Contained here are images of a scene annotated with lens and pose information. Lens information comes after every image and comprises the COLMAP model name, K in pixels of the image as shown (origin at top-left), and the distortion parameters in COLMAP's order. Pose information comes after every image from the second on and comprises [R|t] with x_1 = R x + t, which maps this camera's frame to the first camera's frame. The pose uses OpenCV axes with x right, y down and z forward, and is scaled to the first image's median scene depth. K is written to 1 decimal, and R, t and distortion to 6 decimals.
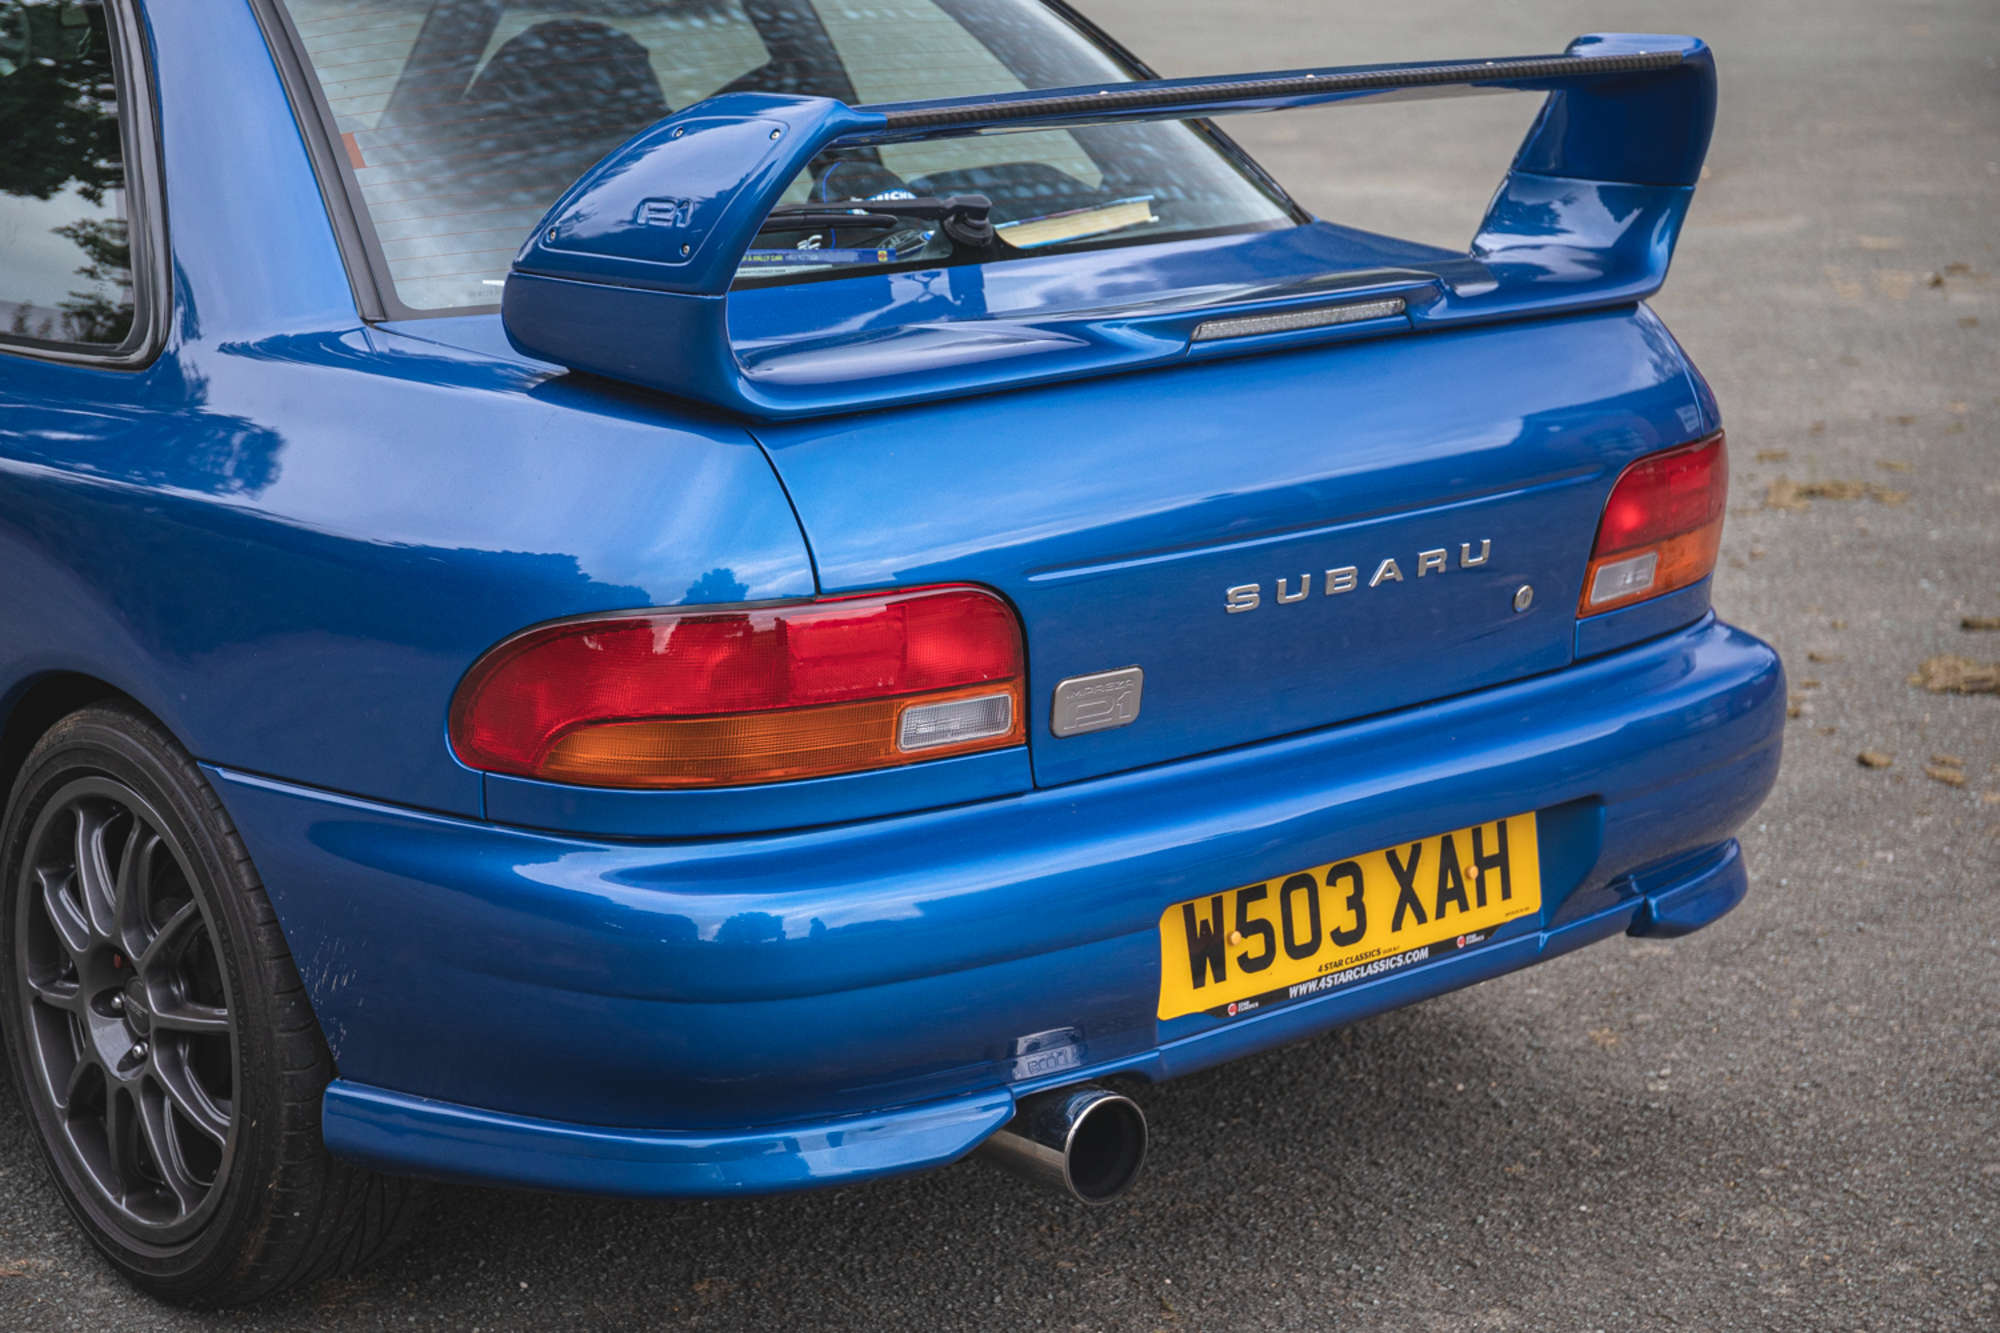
lens RADIAL K [[3712.0, 0, 1000.0], [0, 3712.0, 666.5], [0, 0, 1]] dist [0.117553, 0.072043]
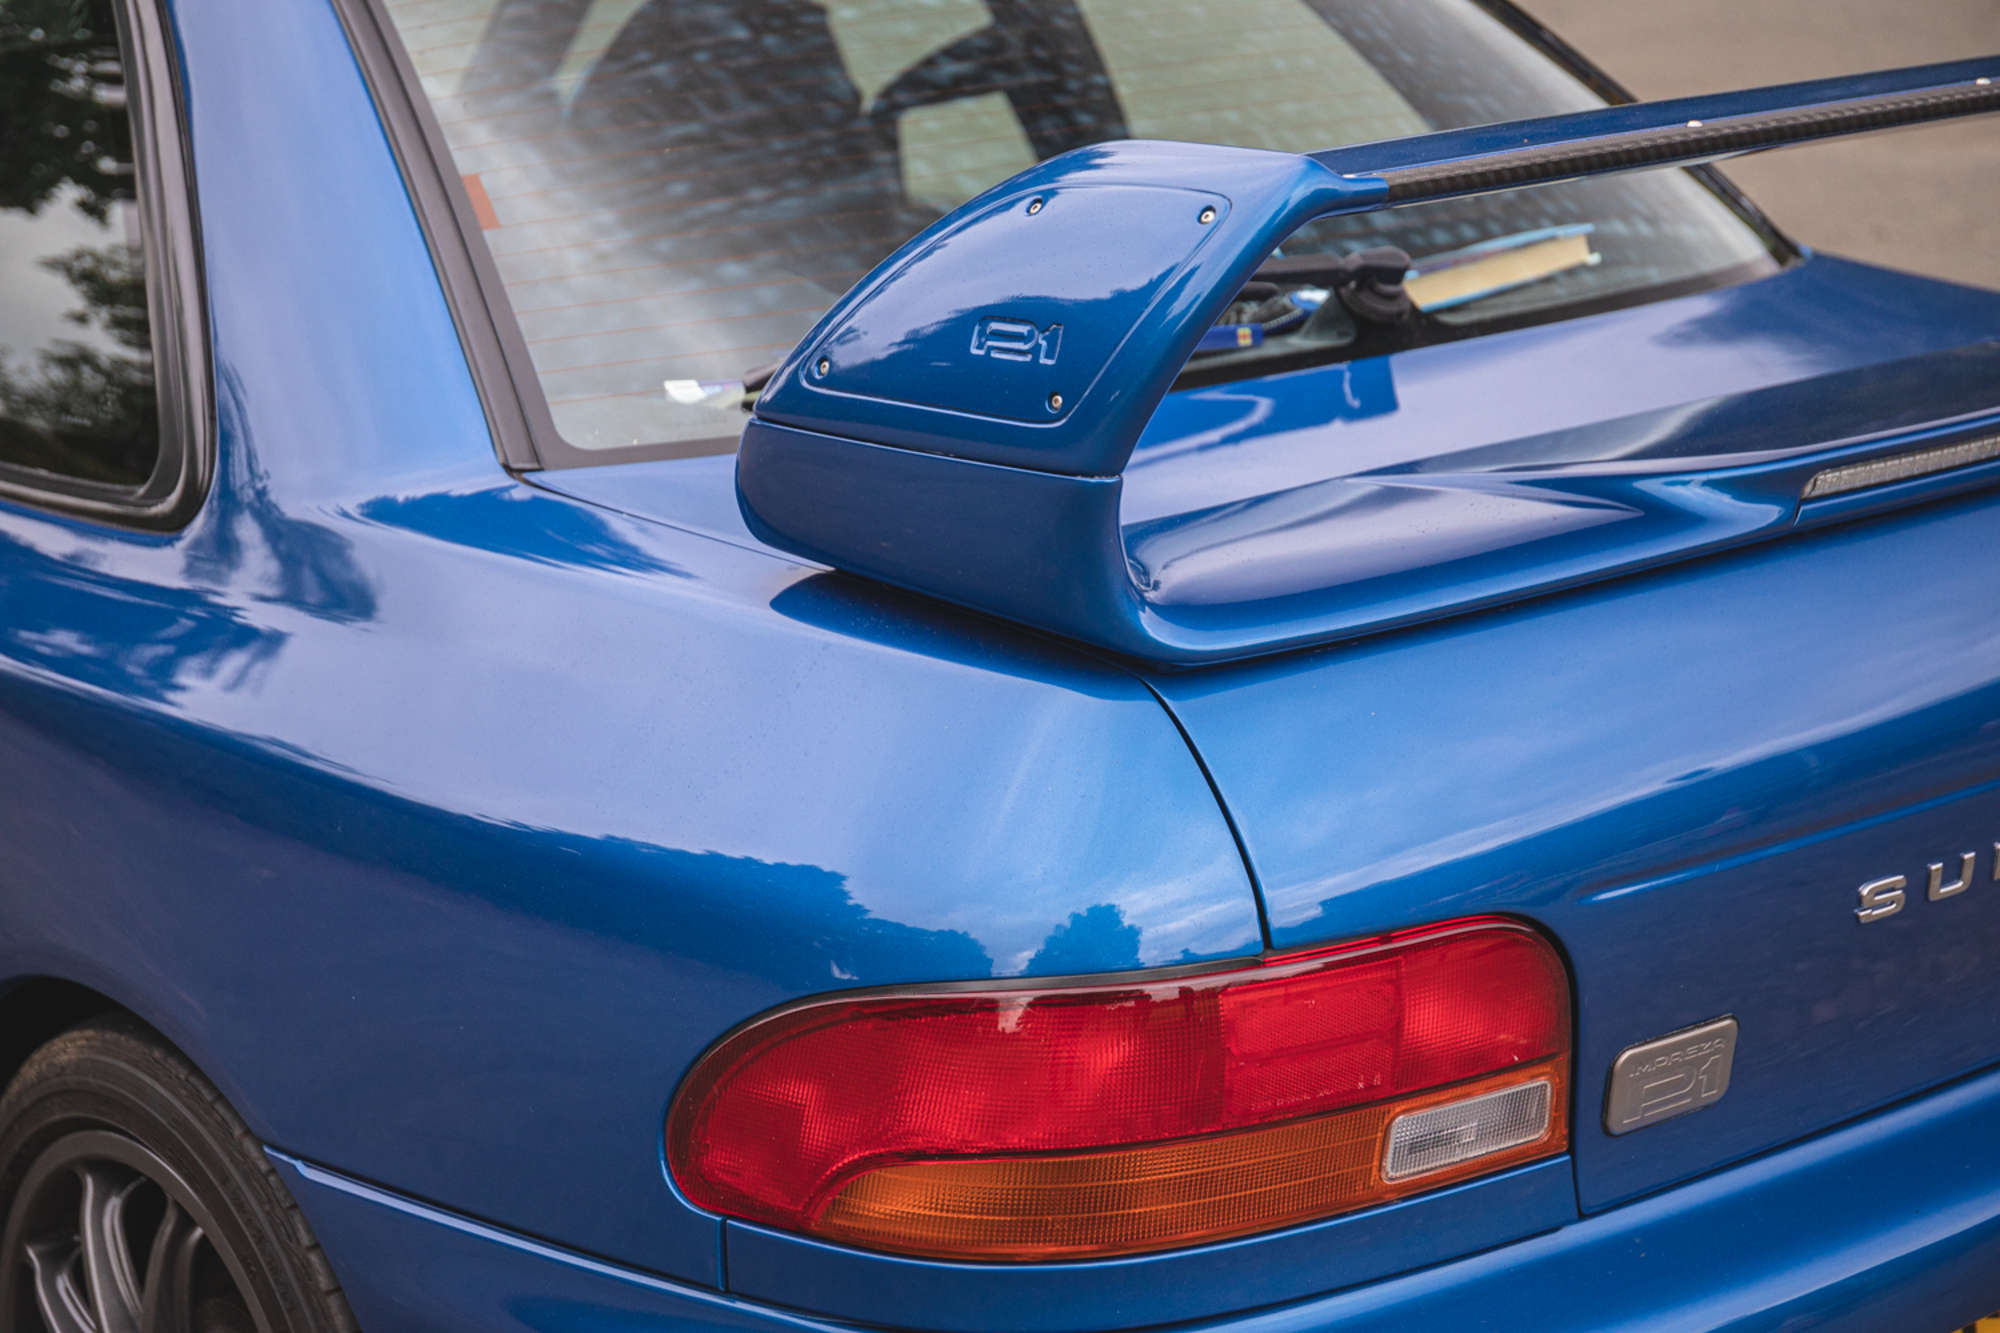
lens RADIAL K [[3791.8, 0, 1000.0], [0, 3791.8, 666.5], [0, 0, 1]] dist [0.110676, 0.362185]
pose [[0.999916, -0.010319, -0.007904, -0.069590], [0.010511, 0.999641, 0.024658, -0.065377], [0.007646, -0.024739, 0.999665, 0.290610]]
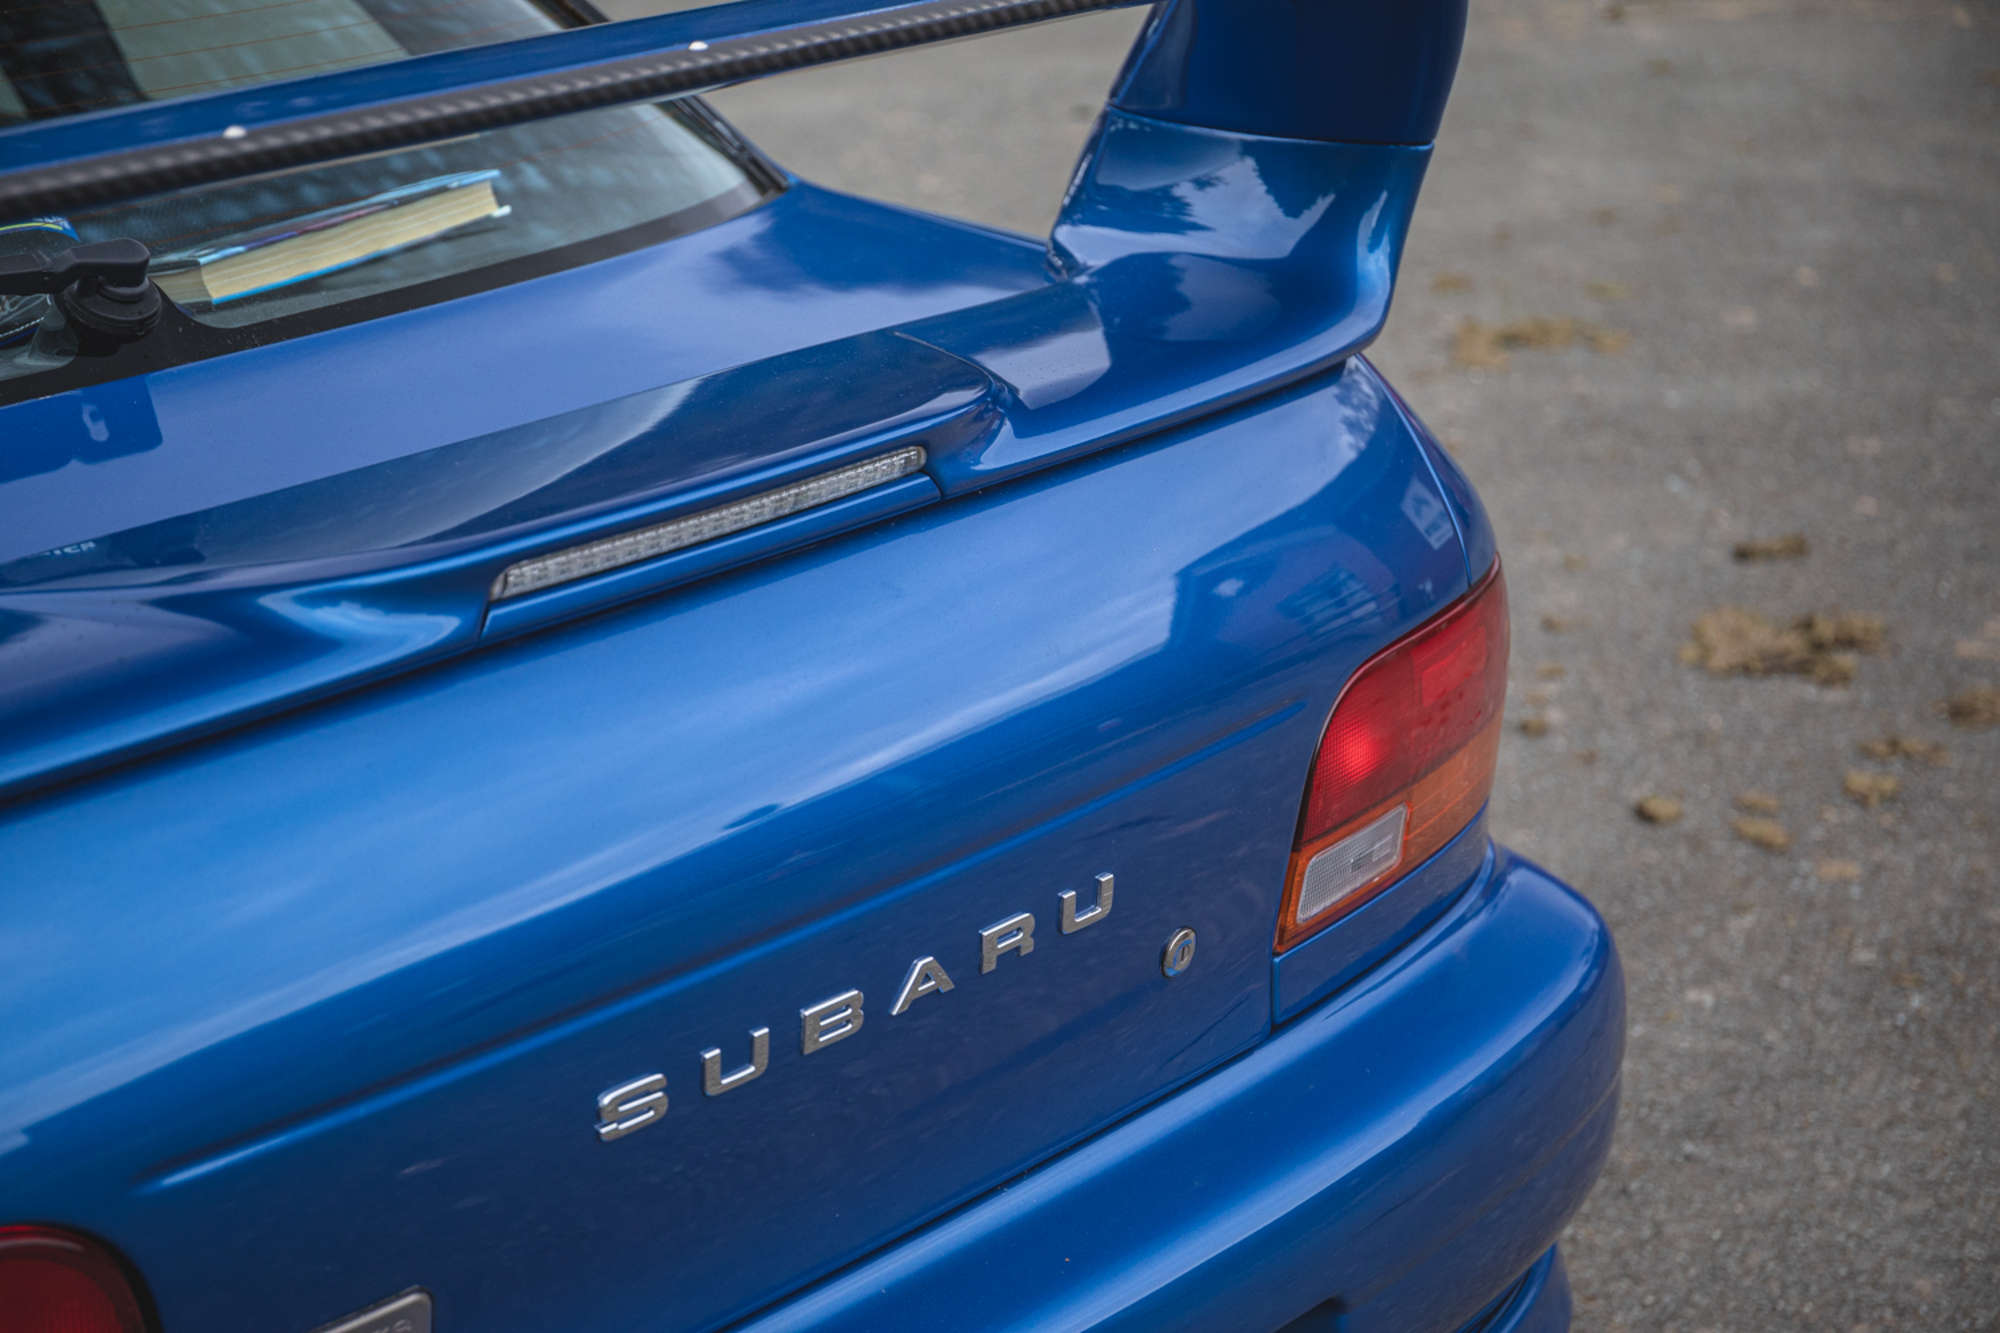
lens RADIAL K [[3791.8, 0, 1000.0], [0, 3791.8, 666.5], [0, 0, 1]] dist [0.110676, 0.362185]
pose [[0.993114, -0.066587, 0.096389, 0.059182], [0.058563, 0.994759, 0.083812, -0.100116], [-0.101465, -0.077590, 0.991809, 0.422406]]
